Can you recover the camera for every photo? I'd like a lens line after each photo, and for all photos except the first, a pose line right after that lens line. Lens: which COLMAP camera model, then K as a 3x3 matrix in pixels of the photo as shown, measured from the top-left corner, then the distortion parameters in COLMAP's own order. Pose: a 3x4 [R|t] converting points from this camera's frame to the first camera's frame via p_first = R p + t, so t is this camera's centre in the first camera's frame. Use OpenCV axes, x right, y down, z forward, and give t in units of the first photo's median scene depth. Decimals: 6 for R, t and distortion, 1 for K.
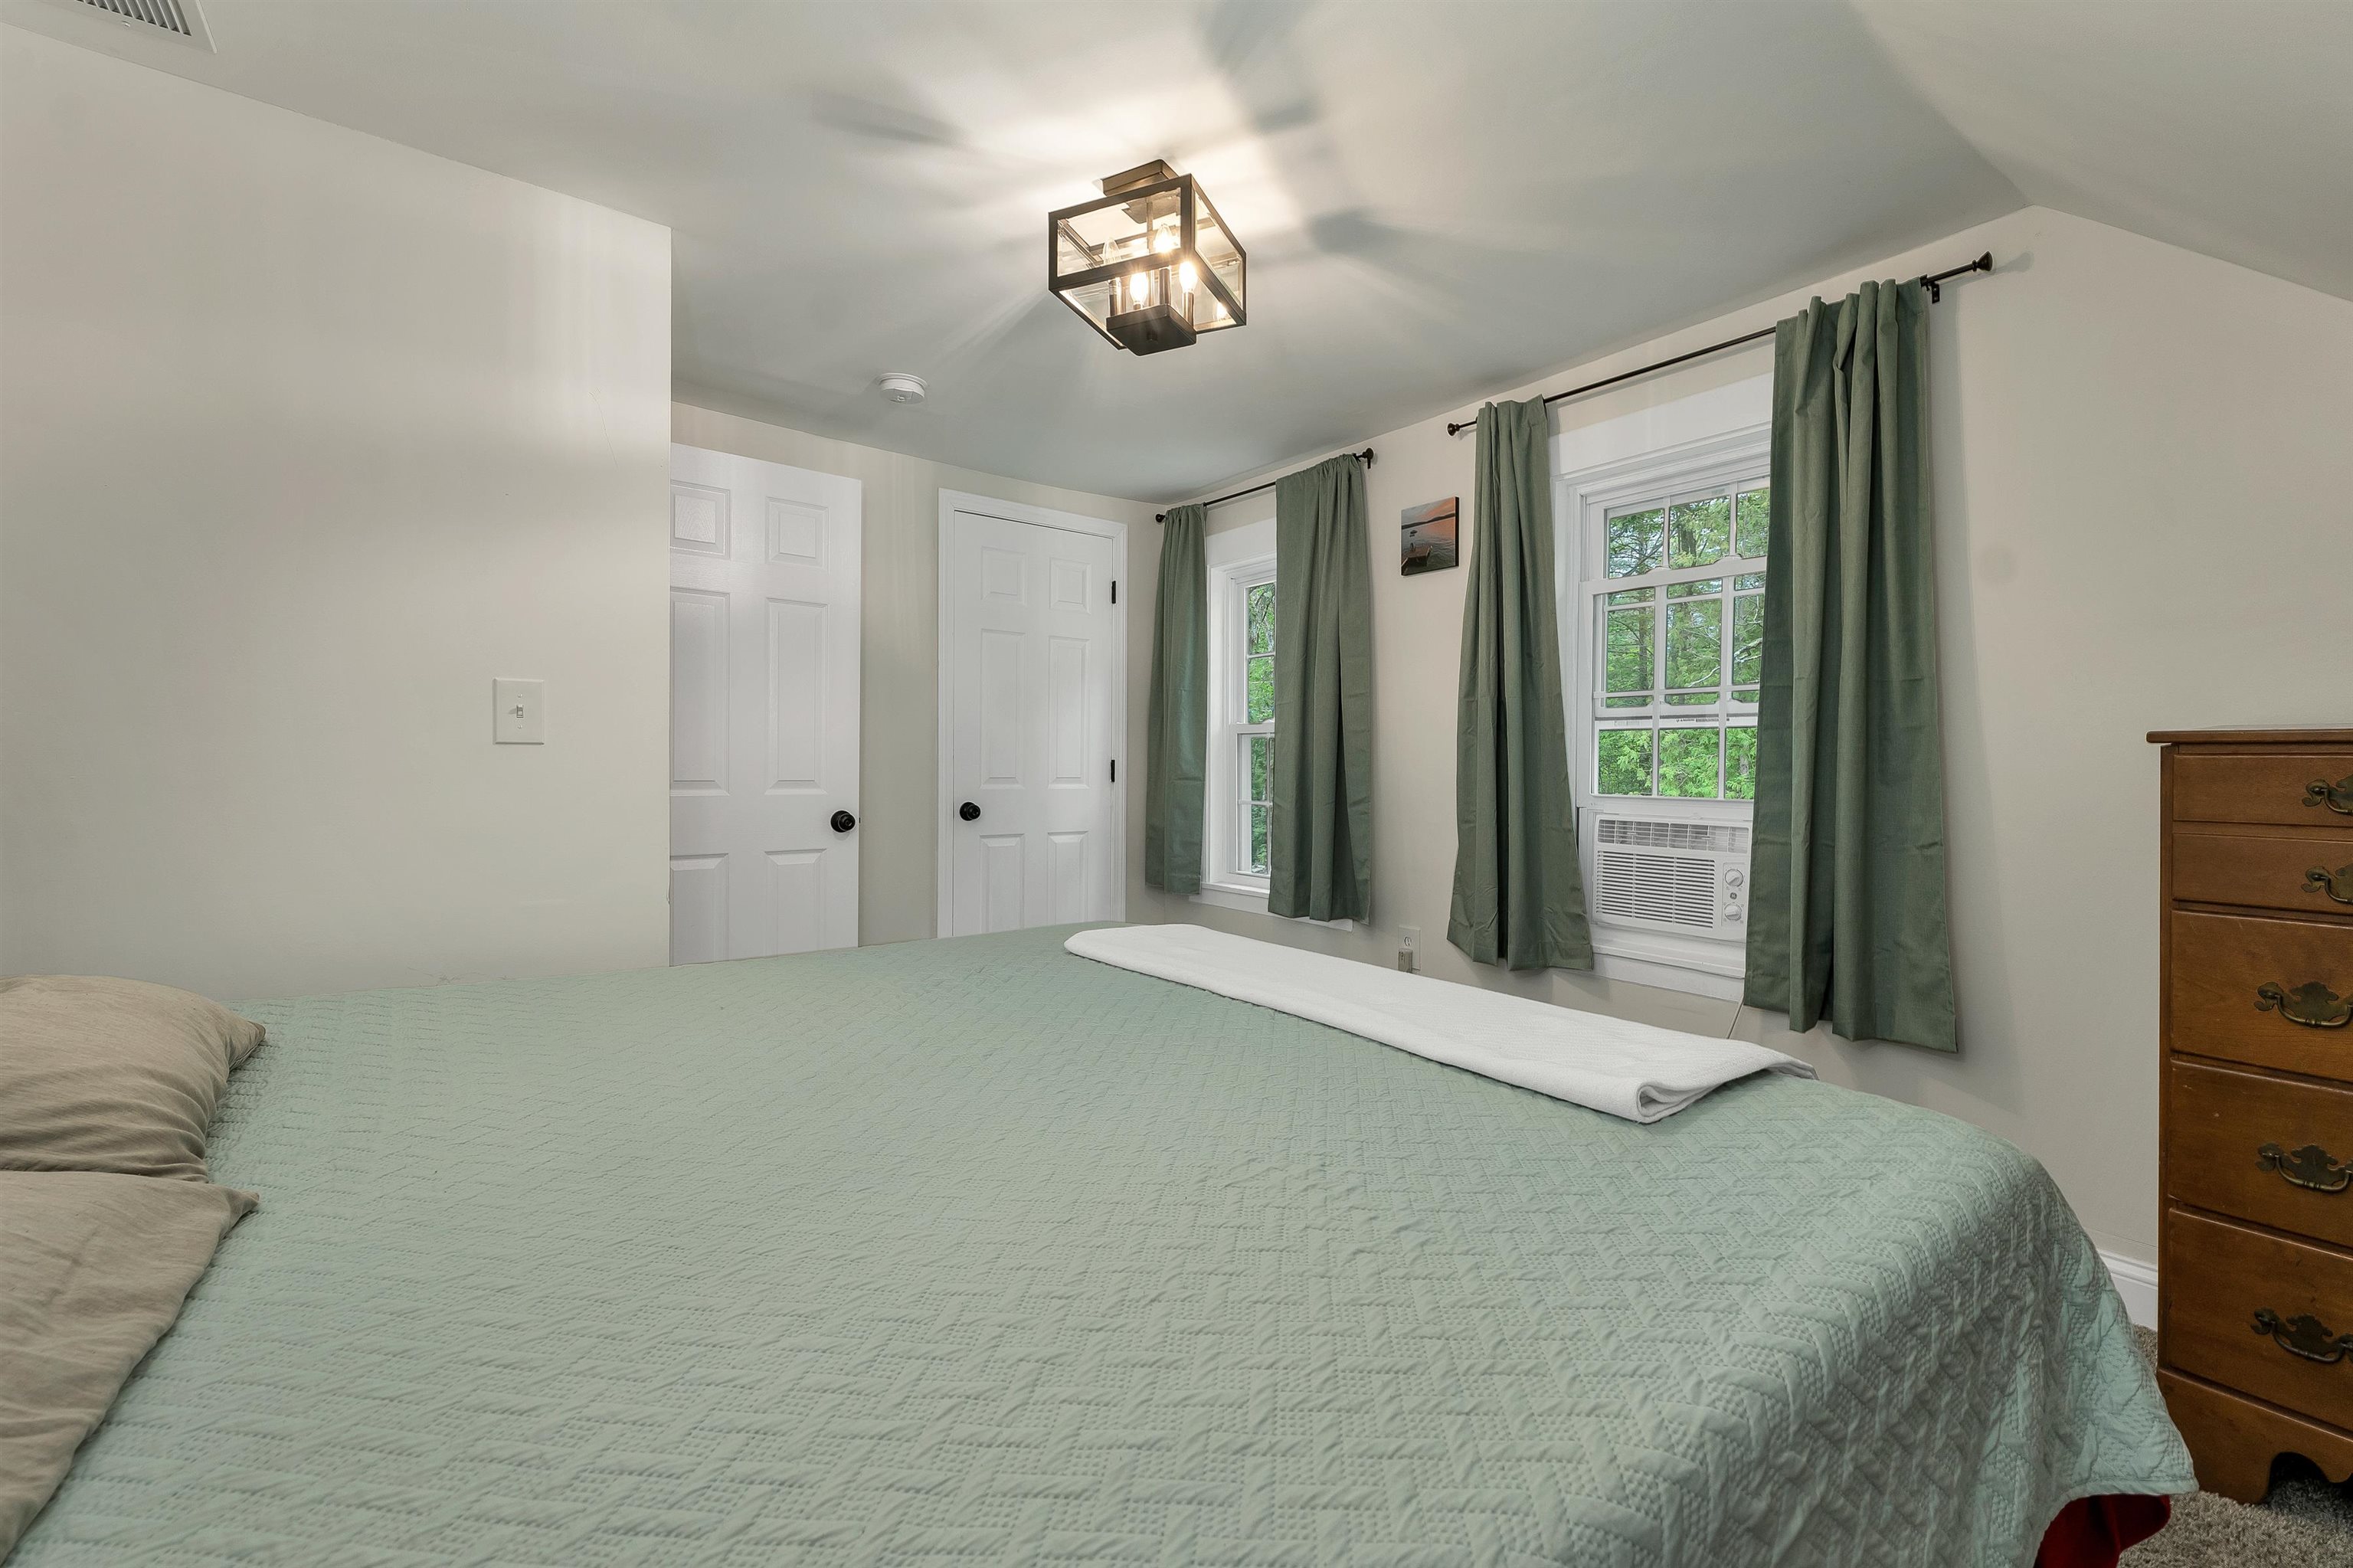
lens RADIAL K [[971.8, 0, 1181.6], [0, 971.8, 769.9], [0, 0, 1]] dist [-0.002130, 0.000046]
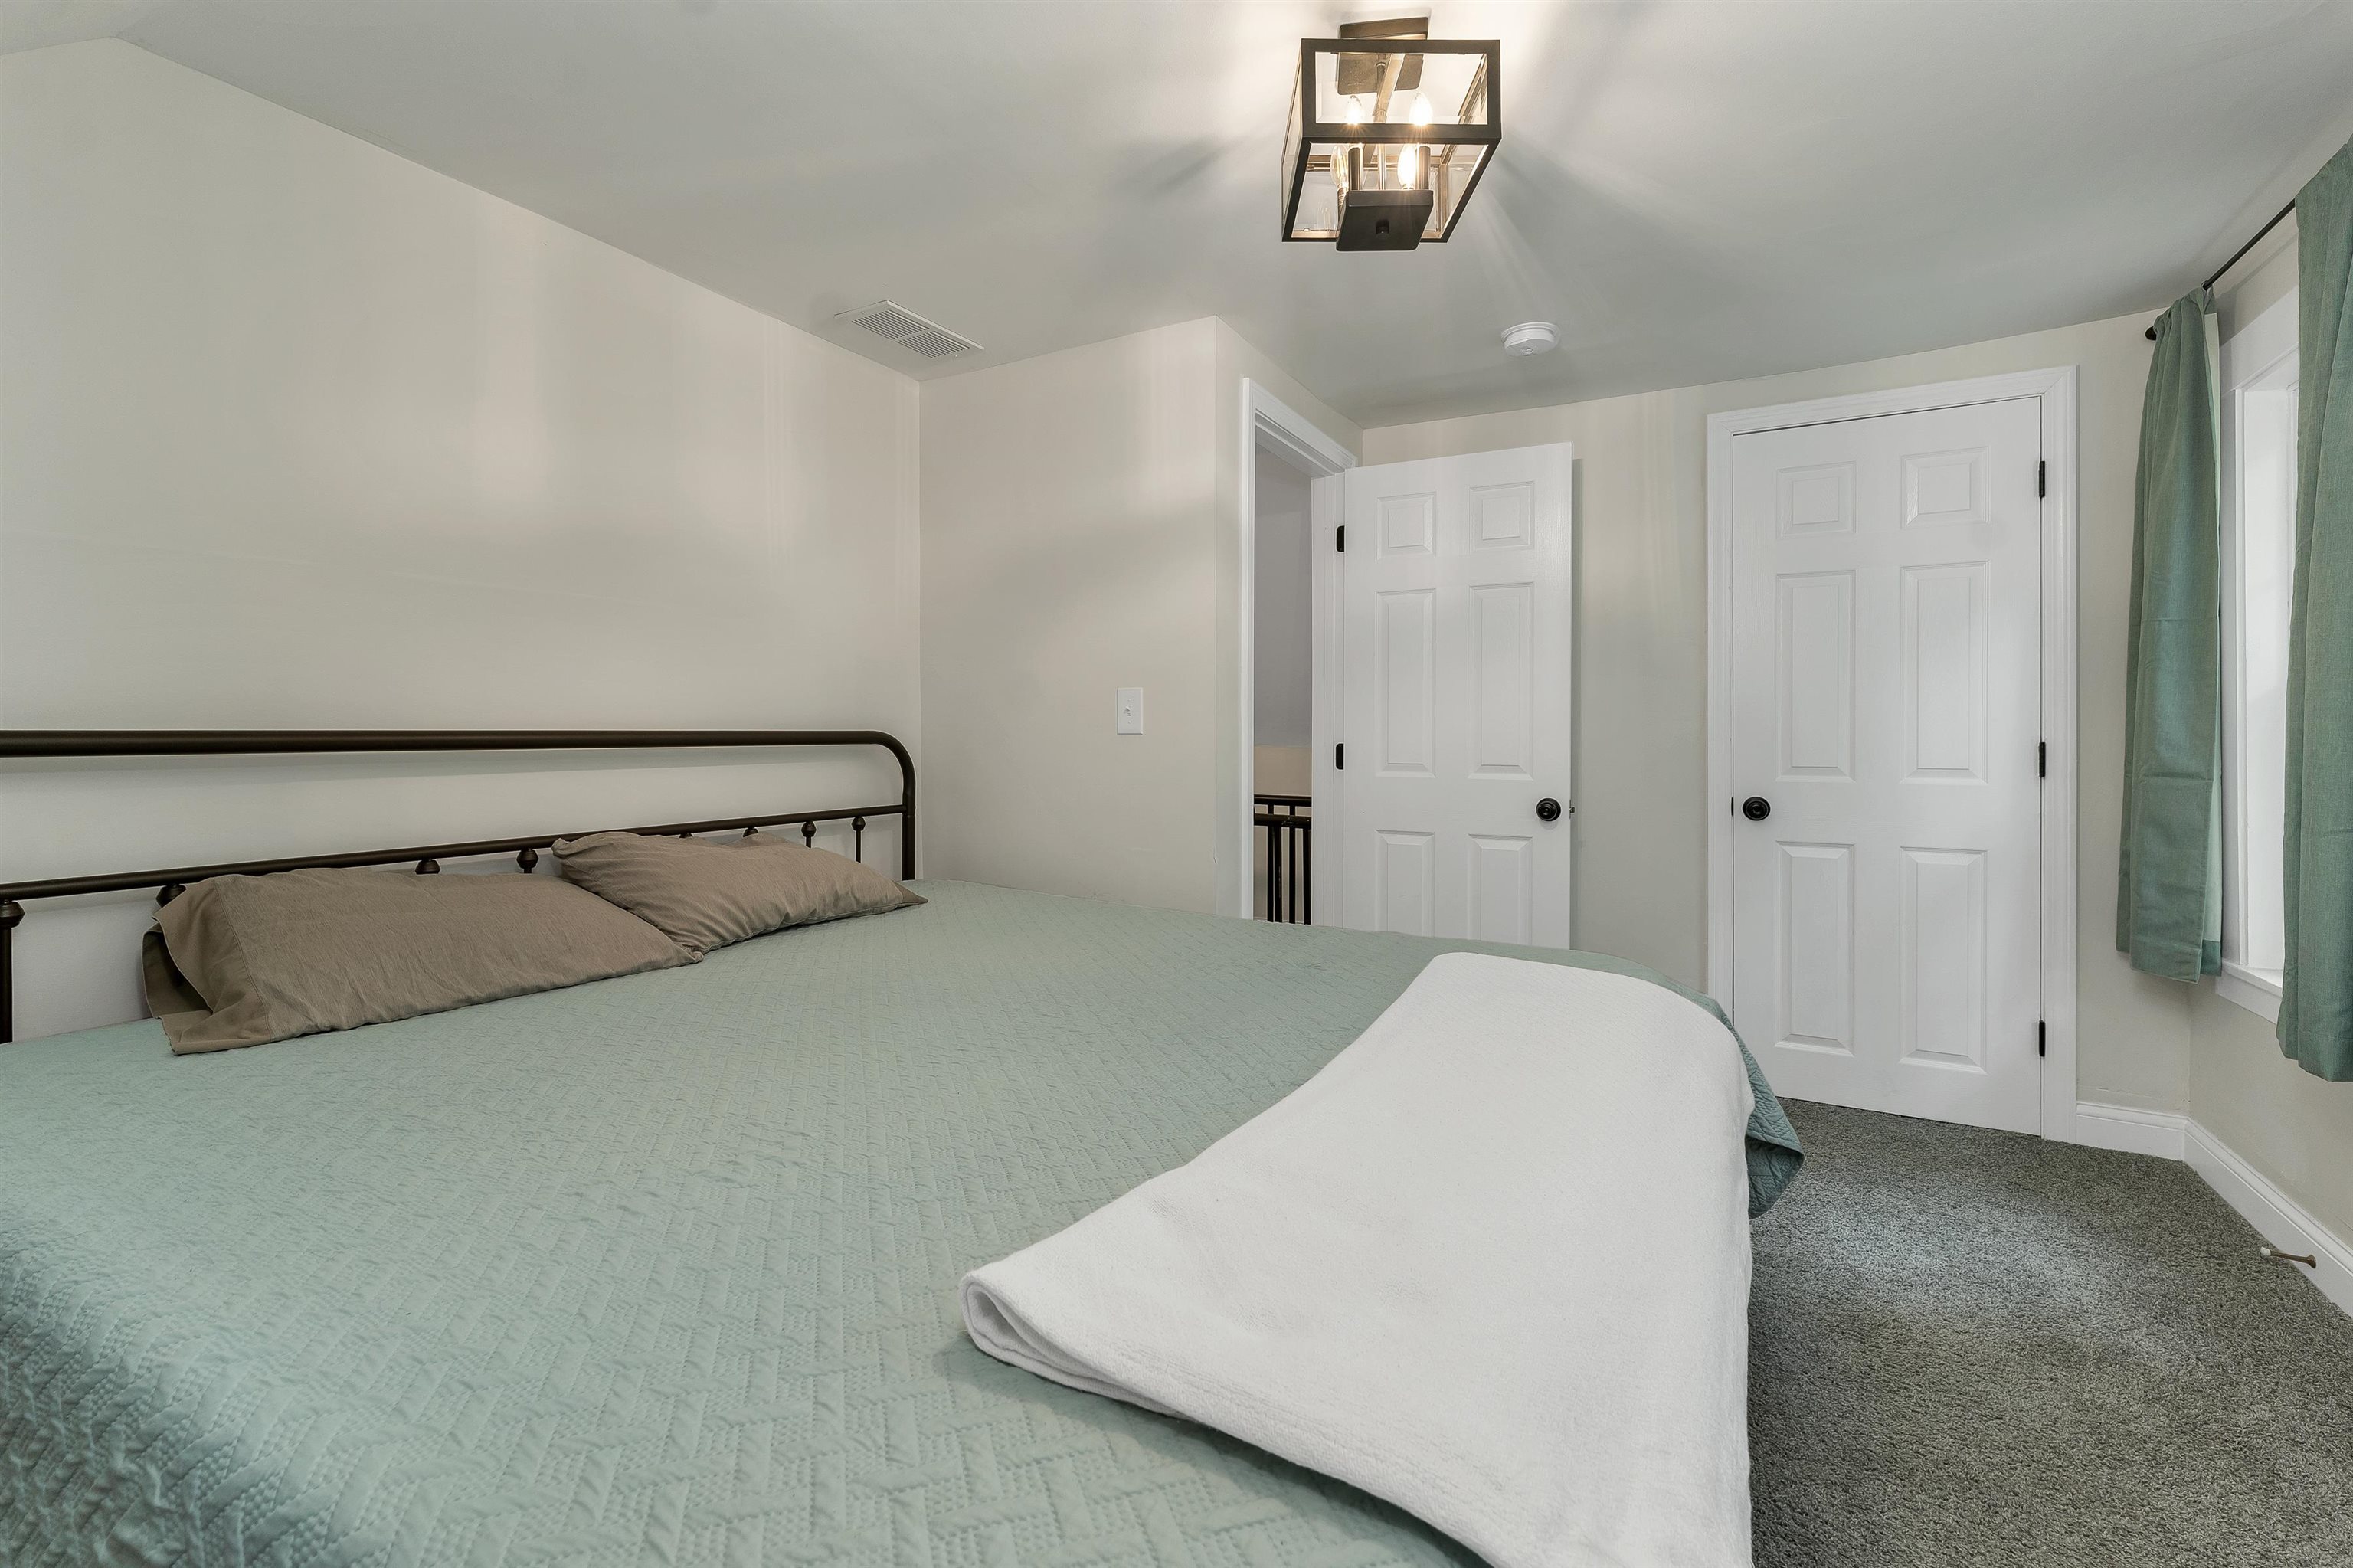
lens RADIAL K [[975.6, 0, 1180.2], [0, 975.6, 731.8], [0, 0, 1]] dist [0.000133, 0.000281]
pose [[0.404537, -0.014396, -0.914408, 0.321965], [-0.005886, 0.999814, -0.018345, -0.002385], [0.914503, 0.012803, 0.404377, 0.255246]]
